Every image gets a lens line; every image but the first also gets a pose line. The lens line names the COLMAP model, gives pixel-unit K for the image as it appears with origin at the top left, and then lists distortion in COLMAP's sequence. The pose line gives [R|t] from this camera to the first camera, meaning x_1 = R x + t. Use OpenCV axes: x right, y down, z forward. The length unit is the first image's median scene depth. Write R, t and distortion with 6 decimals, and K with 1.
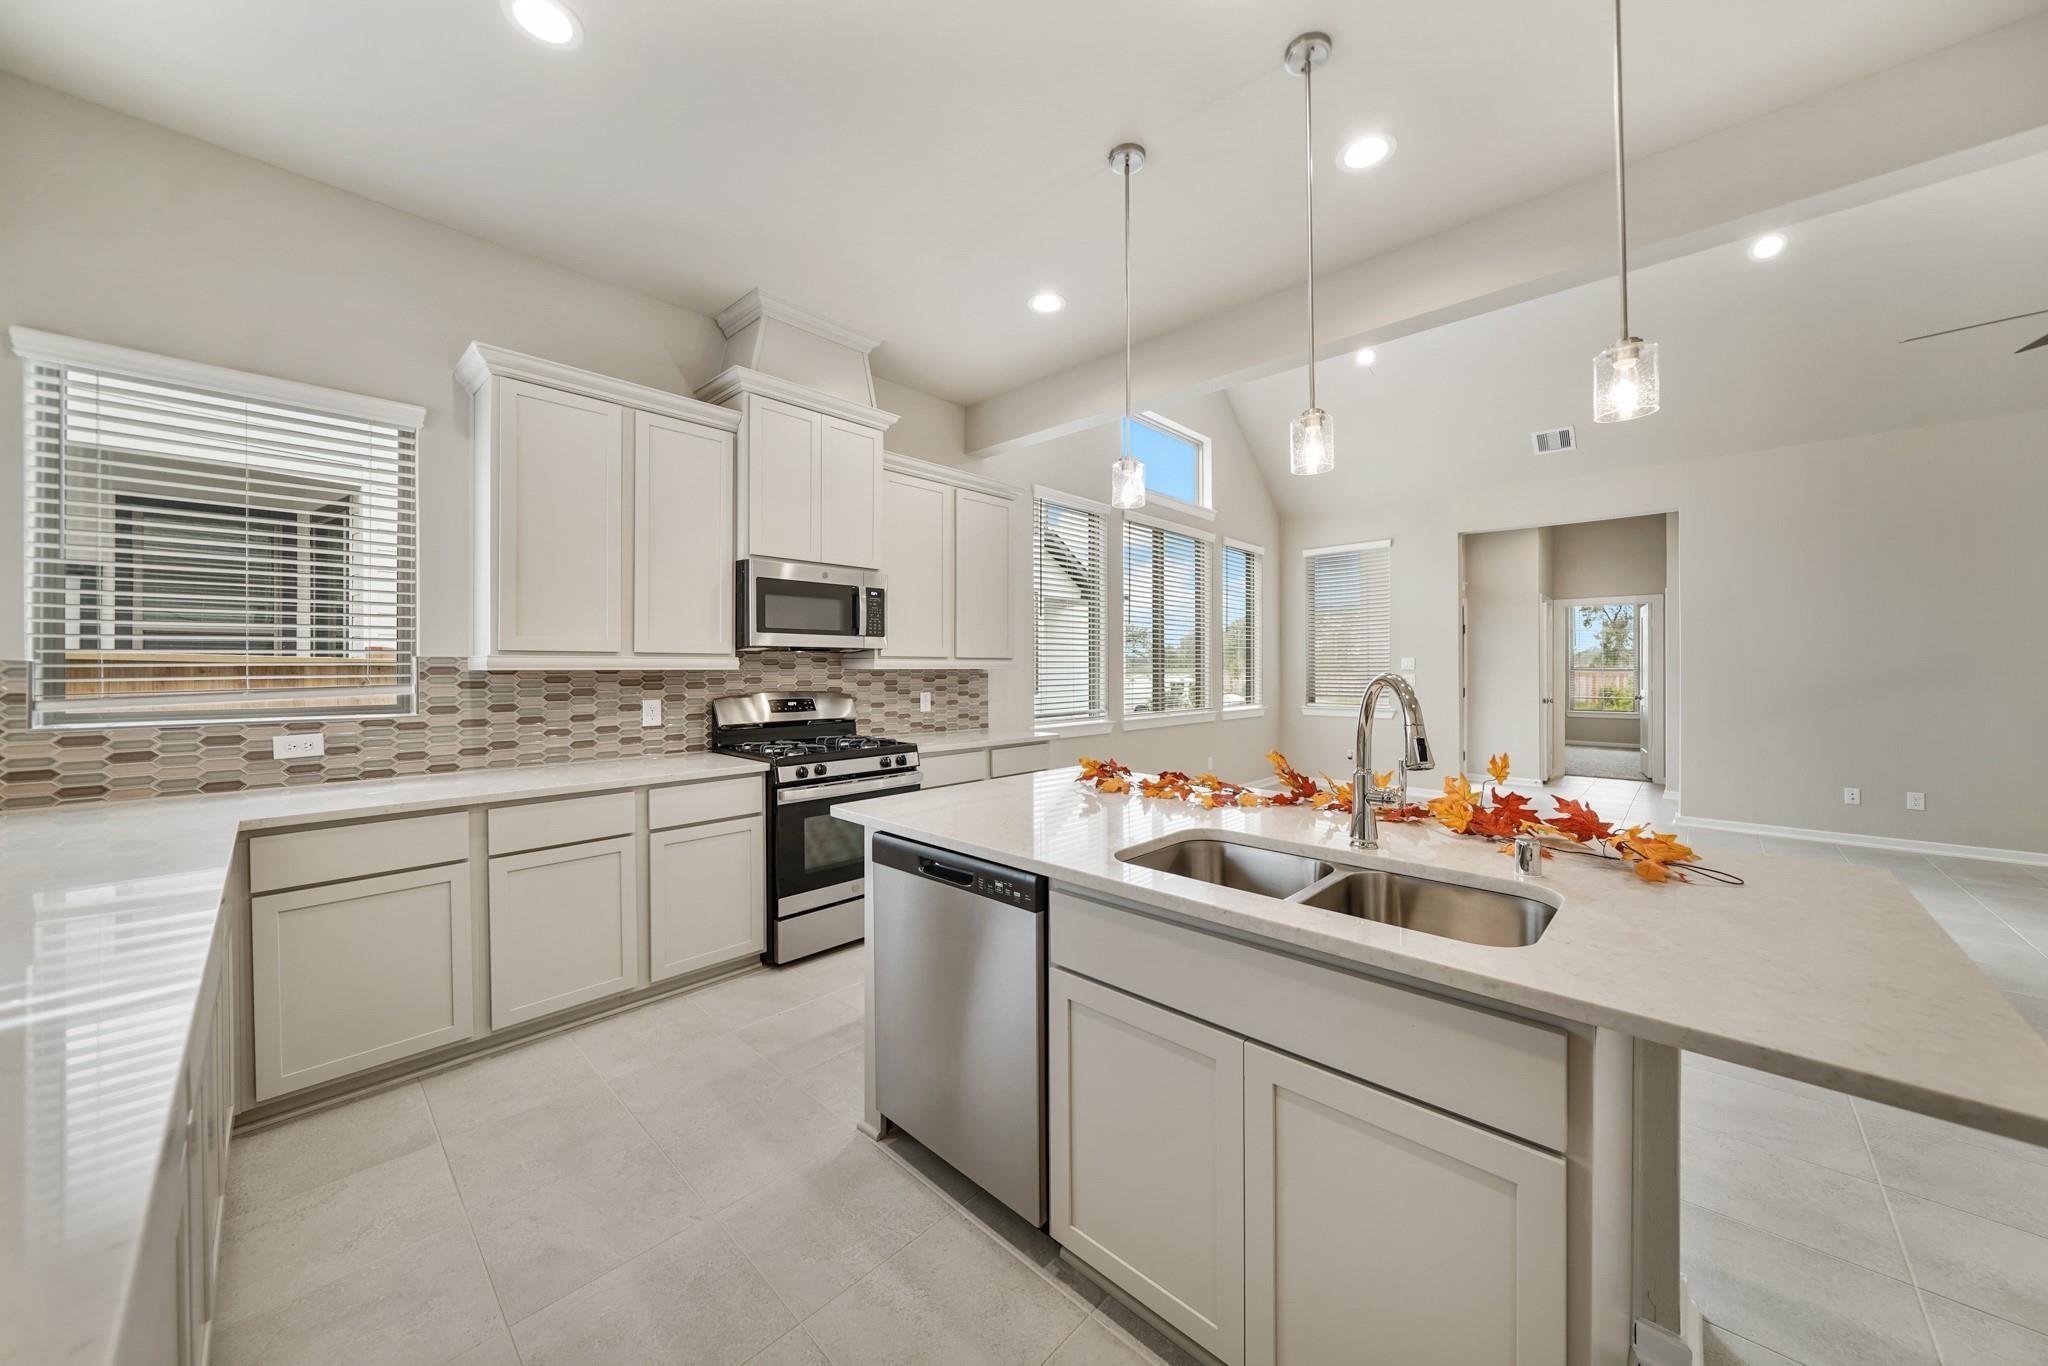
lens RADIAL K [[704.7, 0, 1038.9], [0, 704.7, 667.2], [0, 0, 1]] dist [-0.000714, -0.000101]
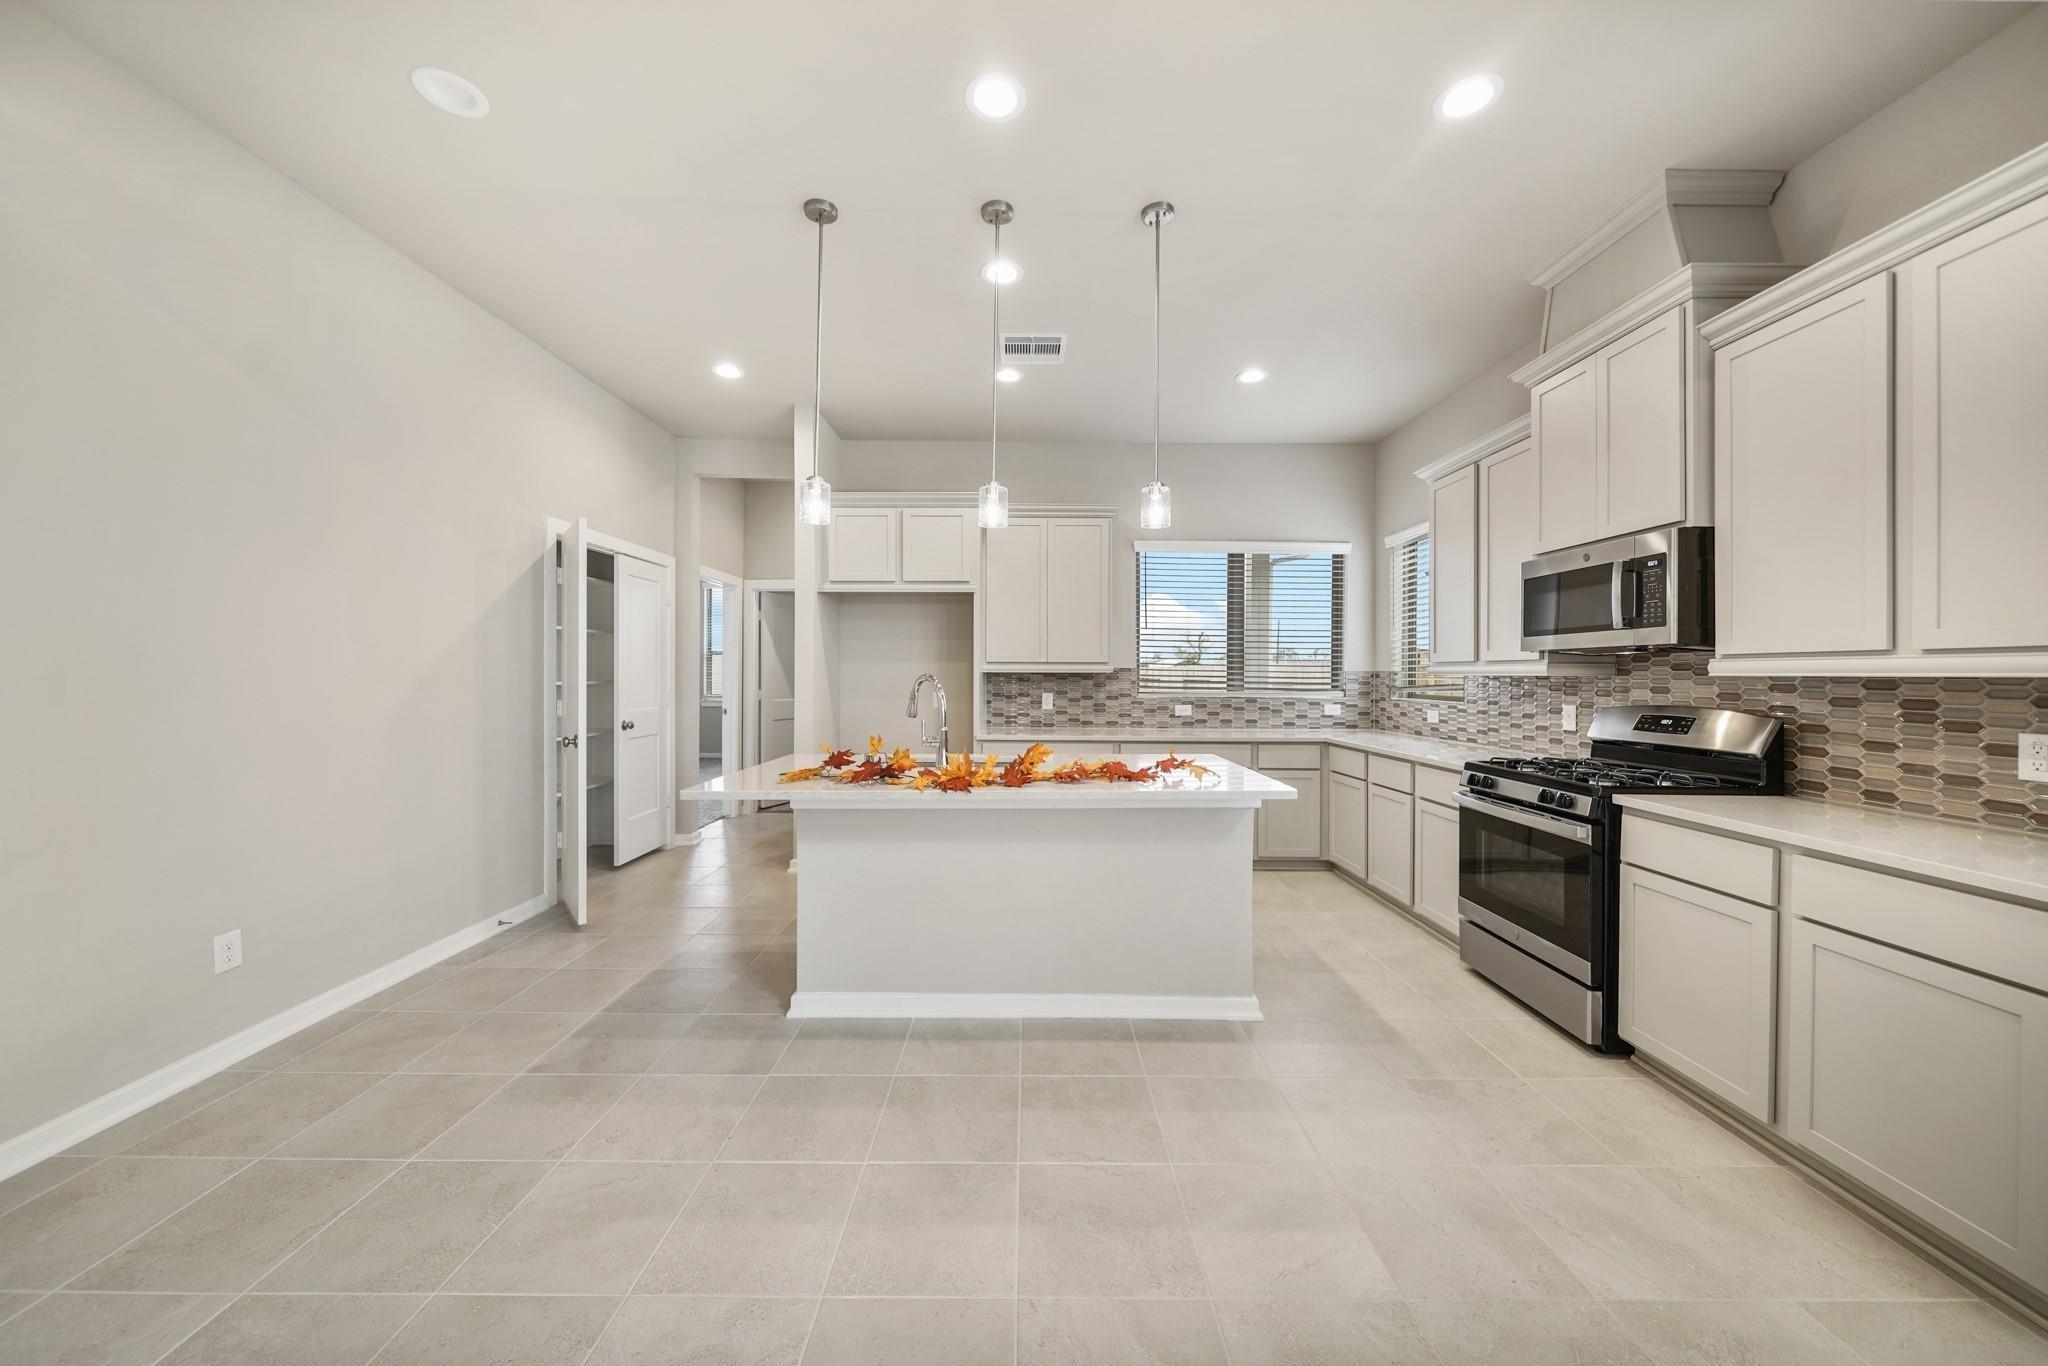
lens RADIAL K [[709.8, 0, 1026.9], [0, 709.8, 673.6], [0, 0, 1]] dist [-0.003470, -0.000214]
pose [[-0.731862, -0.003130, -0.681446, 0.688214], [-0.003205, 0.999994, -0.001151, 0.003520], [0.681445, 0.001341, -0.731868, 1.128546]]
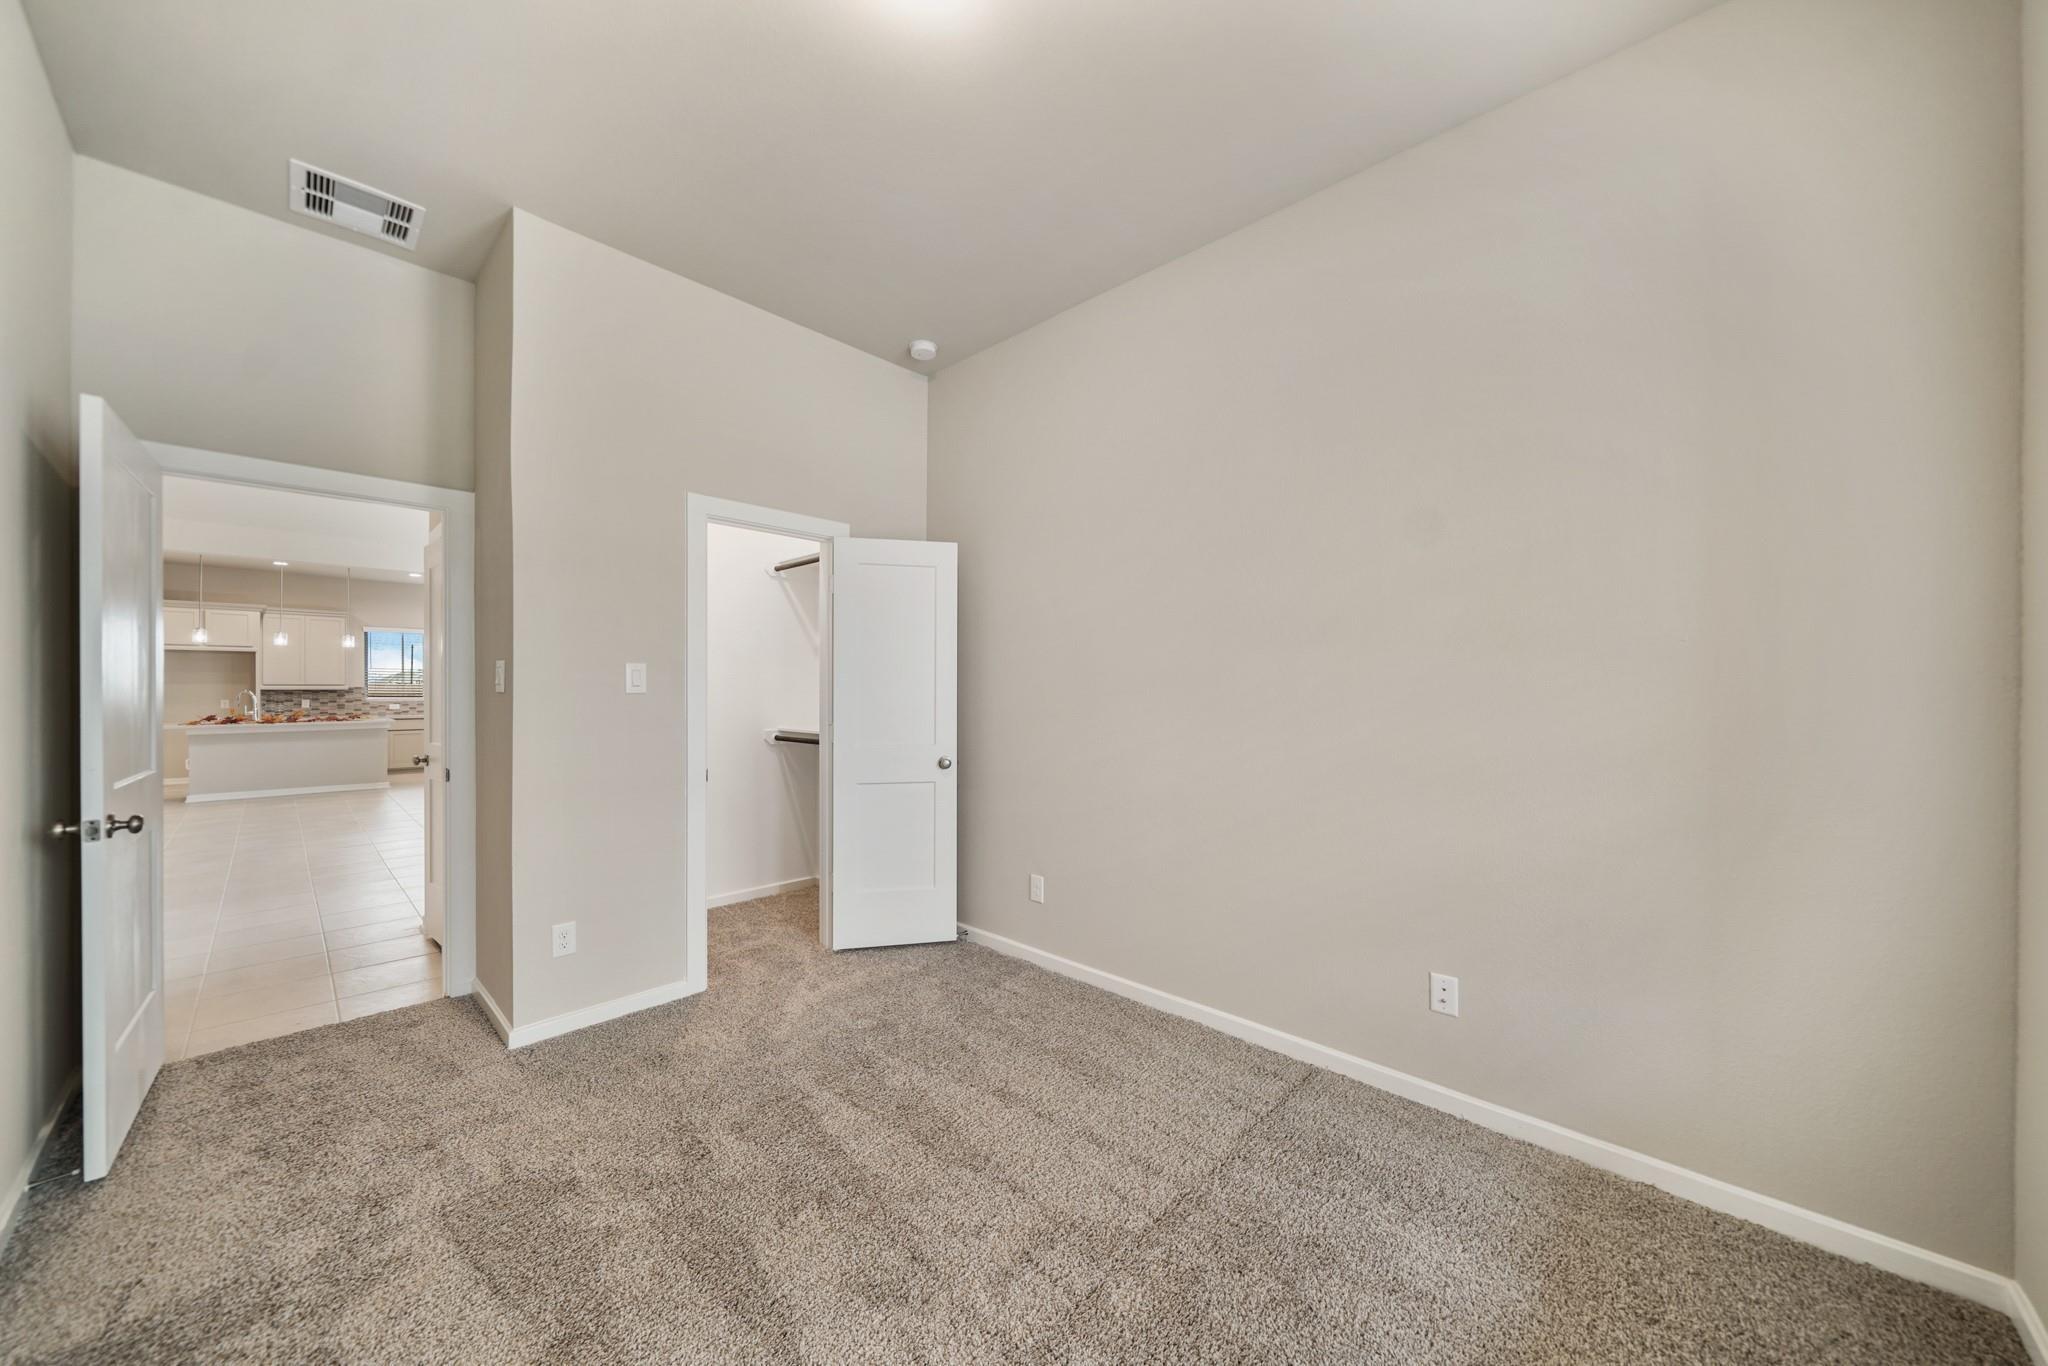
lens RADIAL K [[713.0, 0, 1023.9], [0, 713.0, 688.2], [0, 0, 1]] dist [-0.000857, -0.000038]
pose [[-0.003948, -0.002620, -0.999989, 2.667746], [0.000966, 0.999996, -0.002623, 0.004471], [0.999992, -0.000977, -0.003945, 3.144314]]
